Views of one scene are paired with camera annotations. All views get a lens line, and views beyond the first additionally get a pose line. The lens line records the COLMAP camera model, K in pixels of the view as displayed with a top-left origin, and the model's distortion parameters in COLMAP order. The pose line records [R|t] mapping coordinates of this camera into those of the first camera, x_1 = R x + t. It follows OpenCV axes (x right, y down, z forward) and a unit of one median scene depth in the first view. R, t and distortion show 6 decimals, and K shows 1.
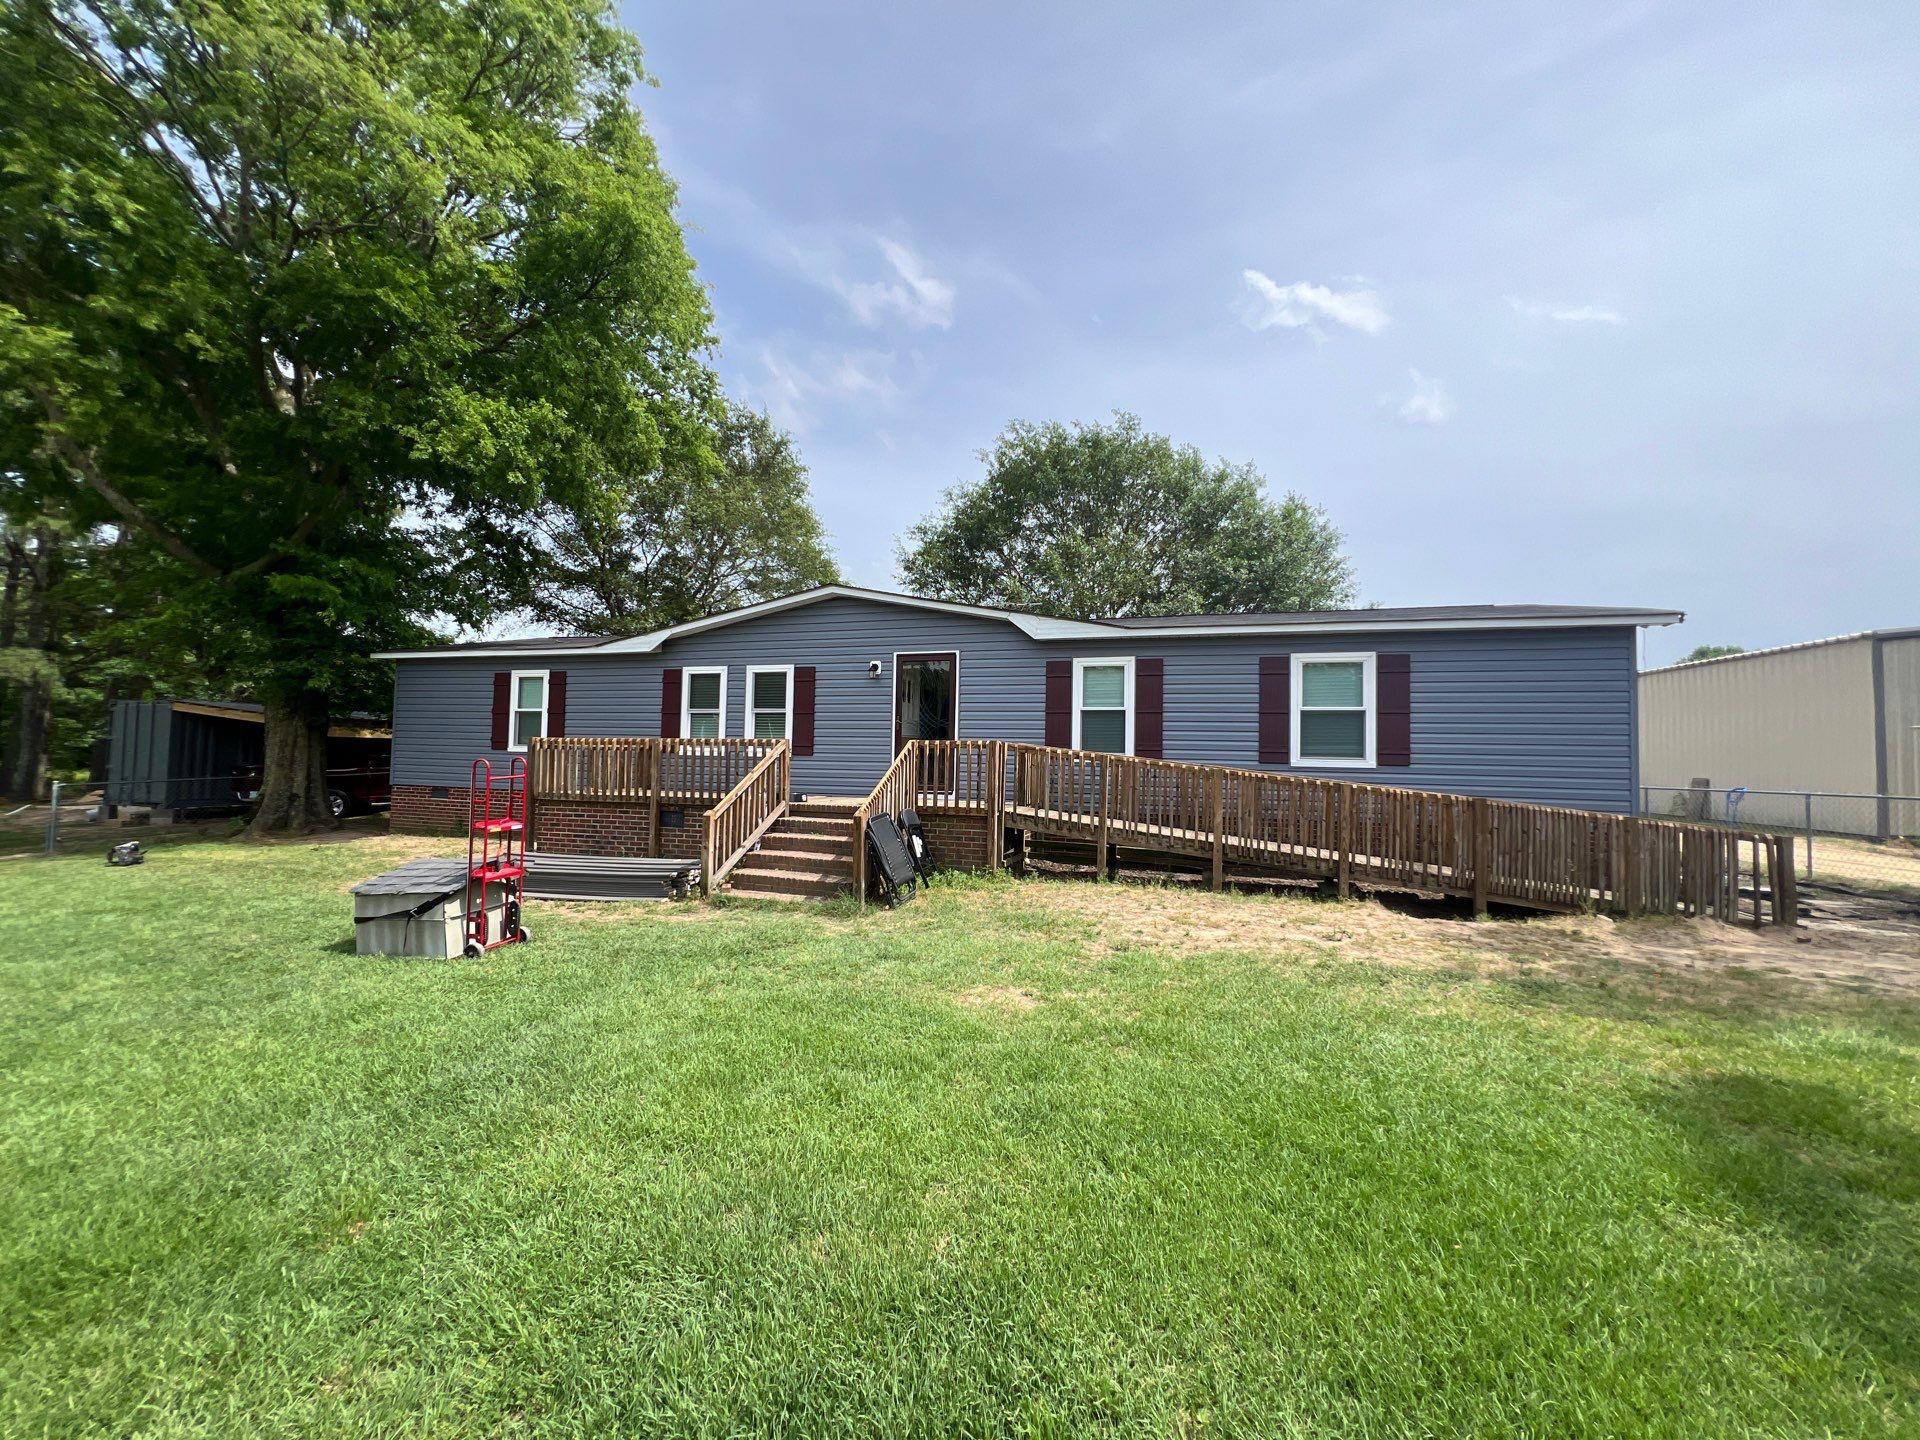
lens RADIAL K [[772.4, 0, 960.0], [0, 772.4, 720.0], [0, 0, 1]] dist [0.010322, -0.000016]
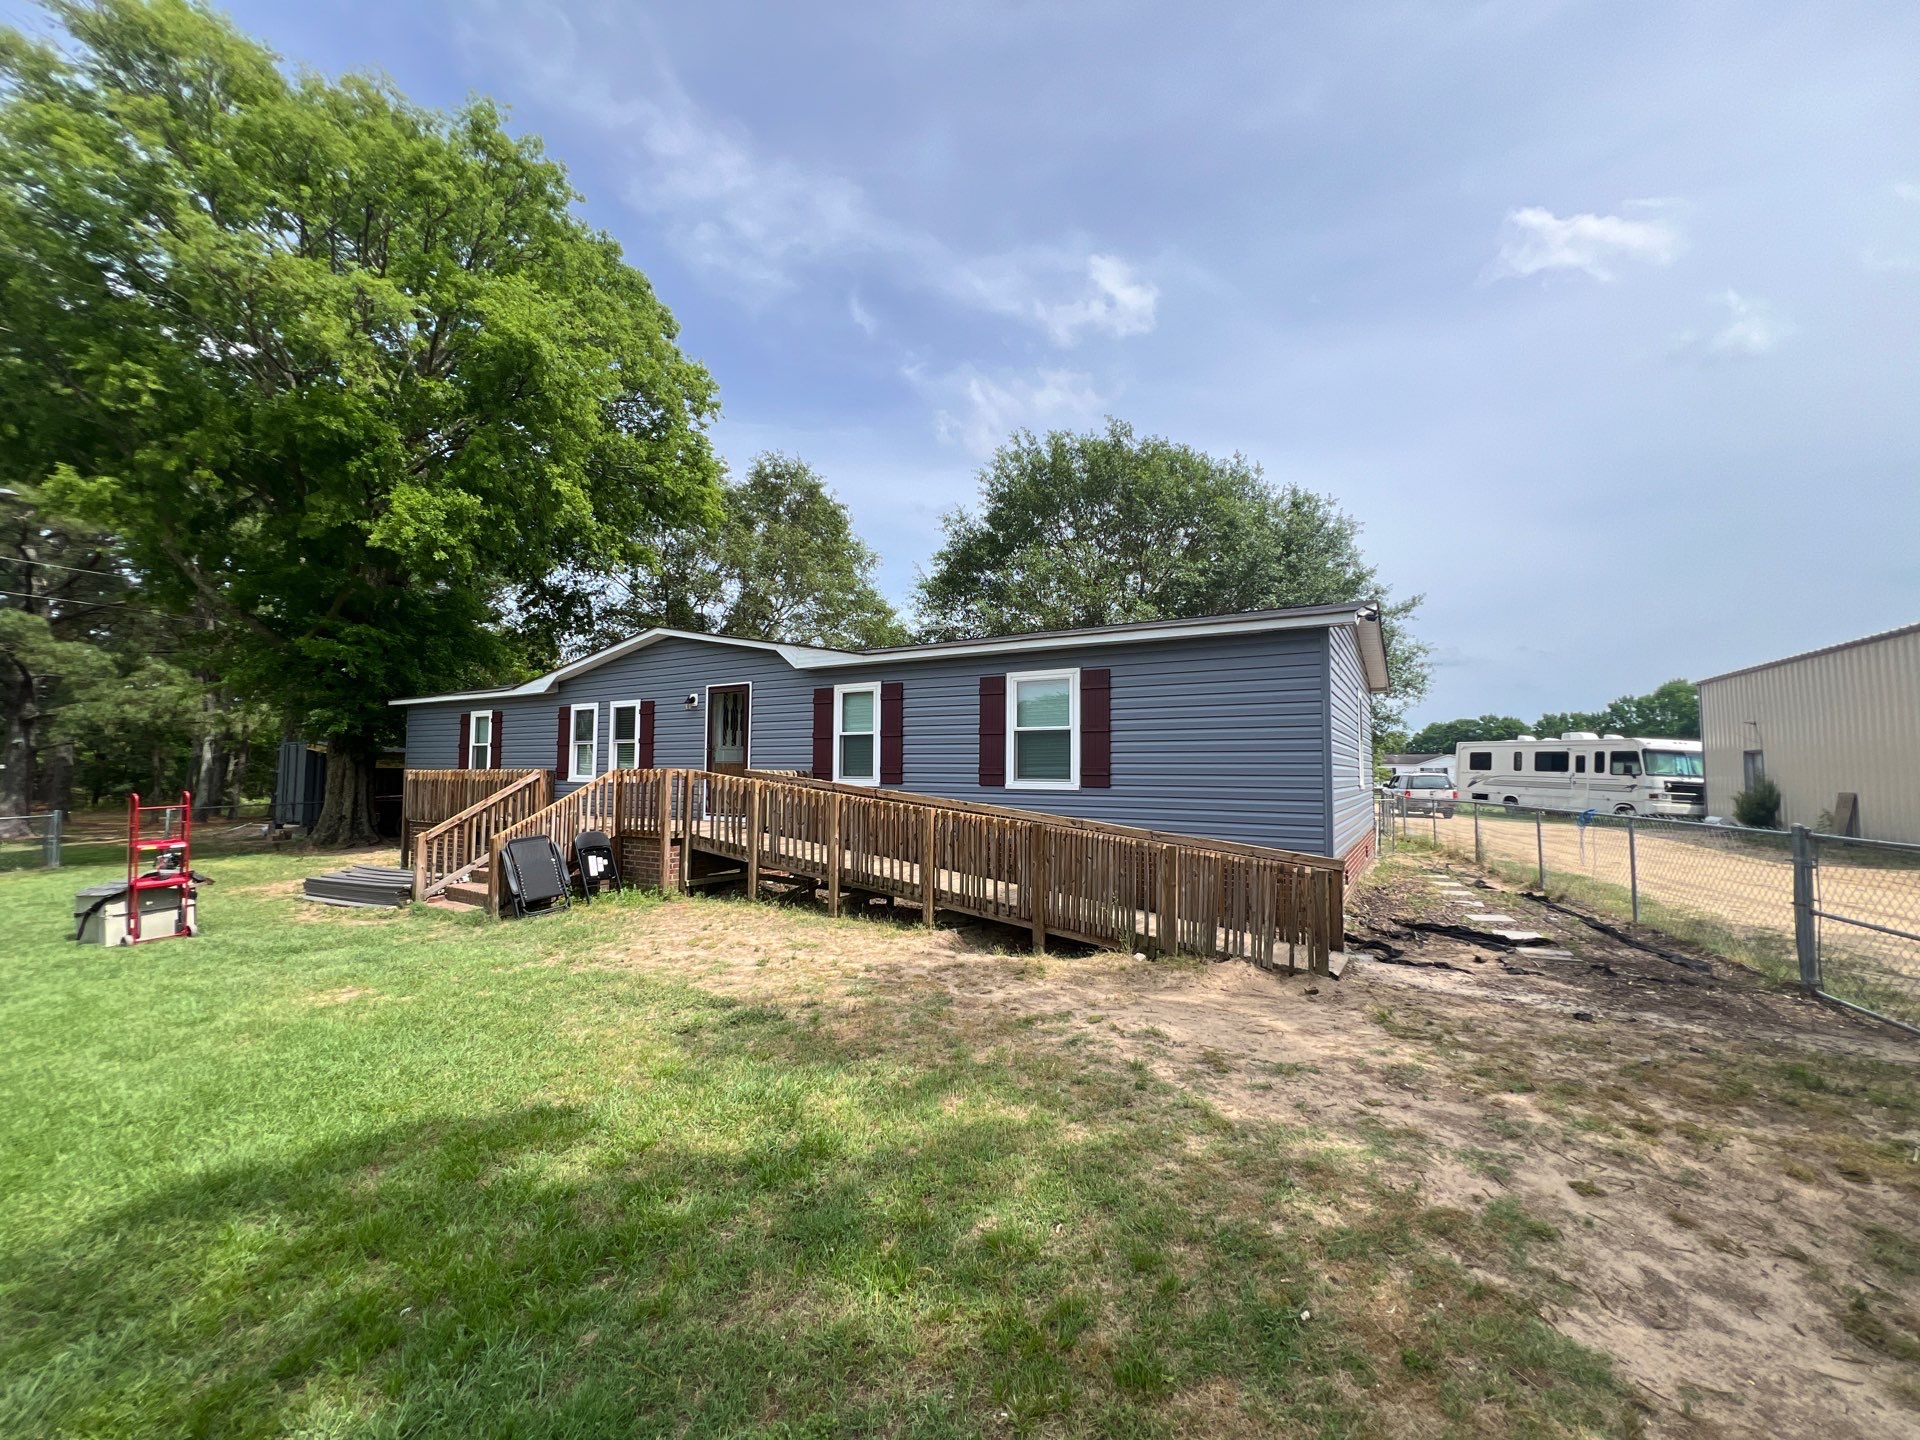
lens RADIAL K [[773.0, 0, 960.0], [0, 773.0, 720.0], [0, 0, 1]] dist [0.007248, -0.000199]
pose [[0.969042, -0.029771, -0.245094, 0.579839], [0.023787, 0.999343, -0.027338, -0.001157], [0.245747, 0.020662, 0.969114, 0.044019]]
